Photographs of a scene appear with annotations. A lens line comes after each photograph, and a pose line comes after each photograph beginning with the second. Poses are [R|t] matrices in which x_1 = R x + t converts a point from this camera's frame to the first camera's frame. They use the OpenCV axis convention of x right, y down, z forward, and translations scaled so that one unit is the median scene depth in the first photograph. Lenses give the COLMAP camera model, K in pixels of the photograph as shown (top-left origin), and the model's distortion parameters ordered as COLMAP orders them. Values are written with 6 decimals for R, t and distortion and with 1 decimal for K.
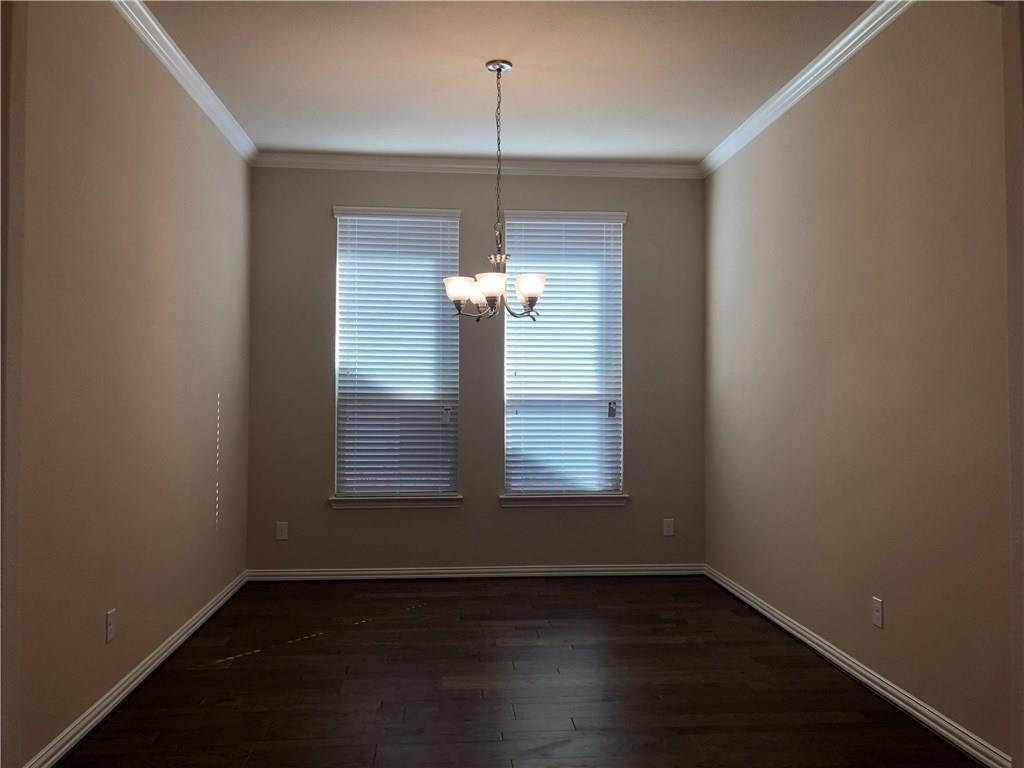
lens RADIAL K [[868.4, 0, 512.0], [0, 868.4, 384.0], [0, 0, 1]] dist [0.145969, -0.378935]
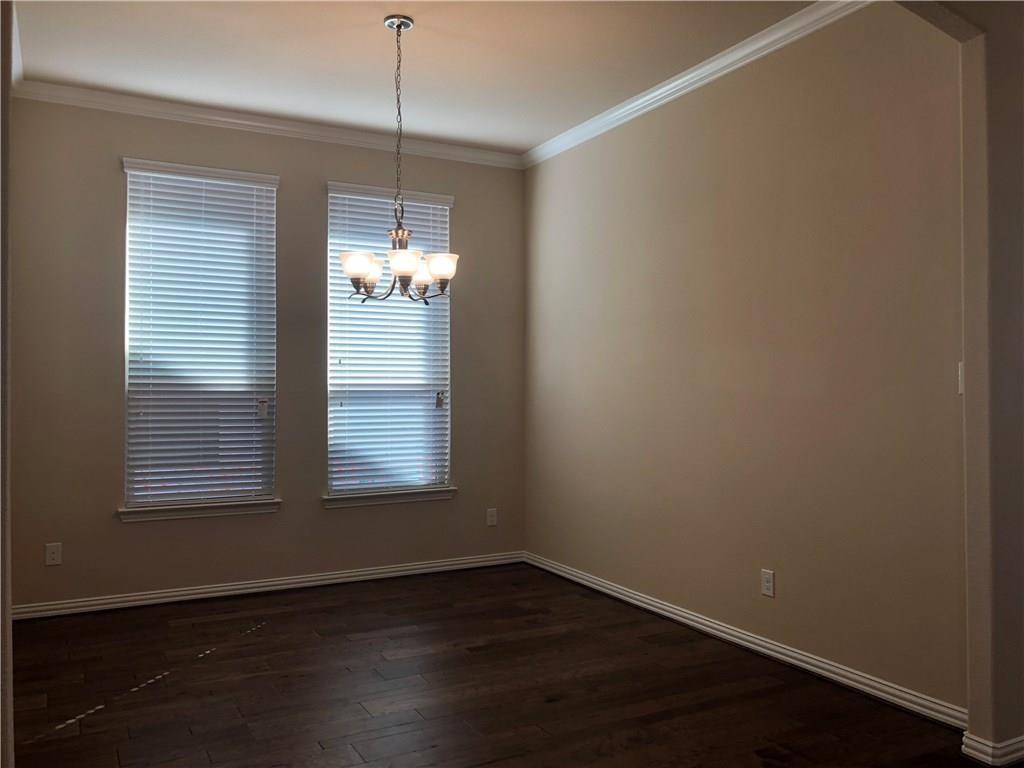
lens RADIAL K [[864.4, 0, 512.0], [0, 864.4, 384.0], [0, 0, 1]] dist [0.017931, -0.006624]
pose [[0.911197, -0.002506, 0.411964, -0.205546], [-0.002995, 0.999915, 0.012708, -0.000598], [-0.411960, -0.012813, 0.911112, 0.098269]]
